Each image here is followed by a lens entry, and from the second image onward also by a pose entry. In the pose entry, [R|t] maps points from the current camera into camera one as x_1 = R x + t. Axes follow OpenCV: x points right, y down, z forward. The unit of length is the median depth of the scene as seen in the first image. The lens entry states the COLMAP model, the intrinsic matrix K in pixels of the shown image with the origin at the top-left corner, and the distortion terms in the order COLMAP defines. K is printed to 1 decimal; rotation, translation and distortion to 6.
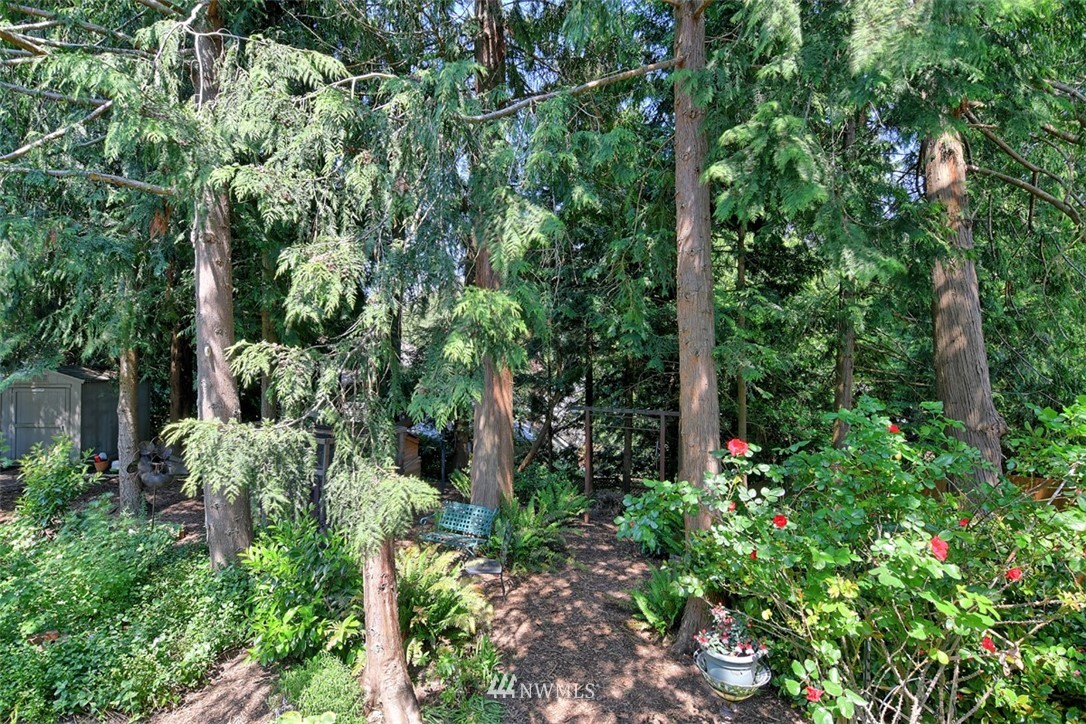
lens RADIAL K [[530.5, 0, 538.4], [0, 530.5, 357.1], [0, 0, 1]] dist [-0.010680, -0.000490]
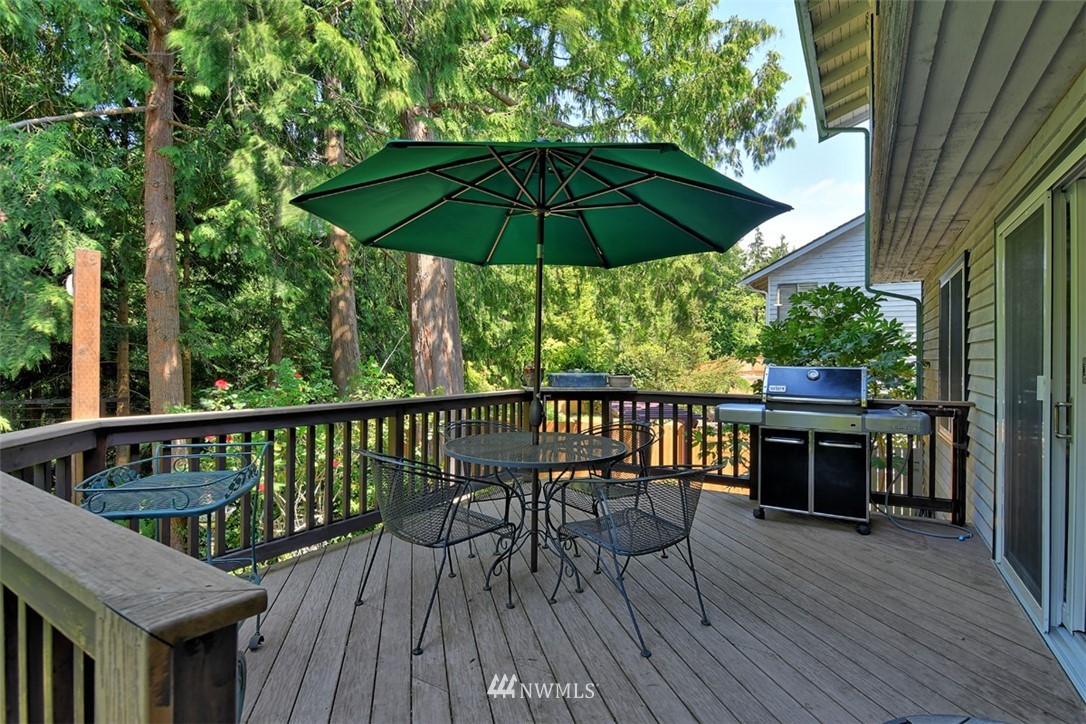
lens RADIAL K [[530.5, 0, 538.4], [0, 530.5, 357.1], [0, 0, 1]] dist [-0.010680, -0.000490]
pose [[0.552194, -0.004181, 0.833705, -0.579121], [-0.001162, 0.999983, 0.005785, 0.065454], [-0.833715, -0.004164, 0.552179, -1.008632]]
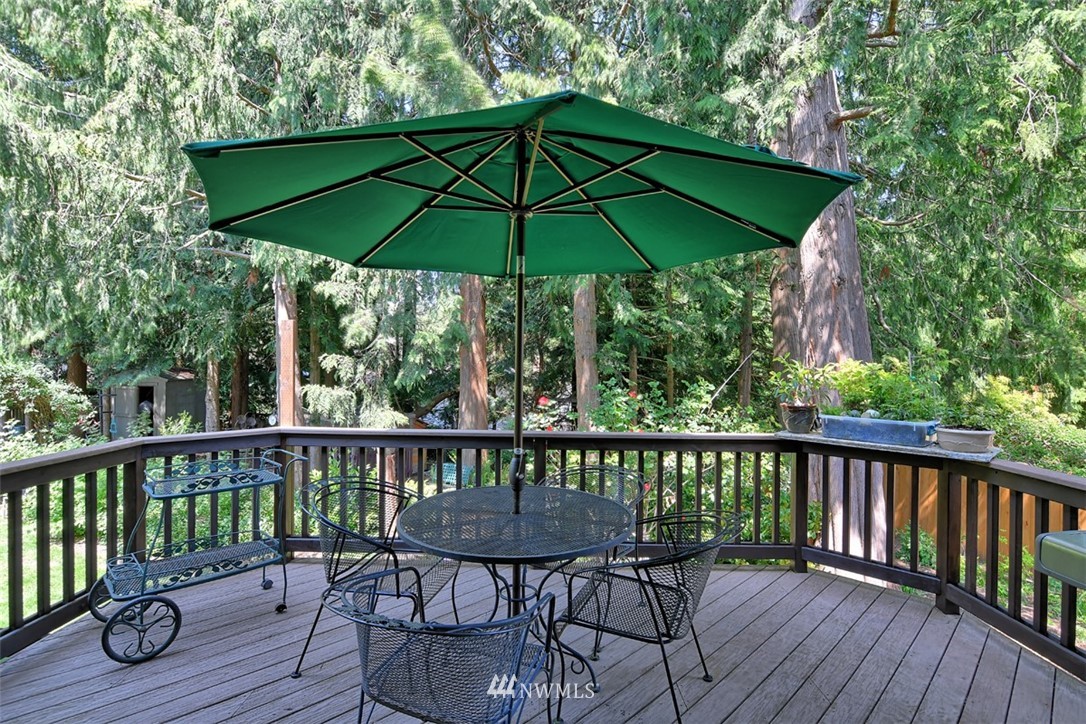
lens RADIAL K [[530.5, 0, 538.4], [0, 530.5, 357.1], [0, 0, 1]] dist [-0.010680, -0.000490]
pose [[0.999394, -0.004542, -0.034506, 0.448068], [0.004357, 0.999976, -0.005440, 0.001158], [0.034530, 0.005286, 0.999390, -1.258151]]
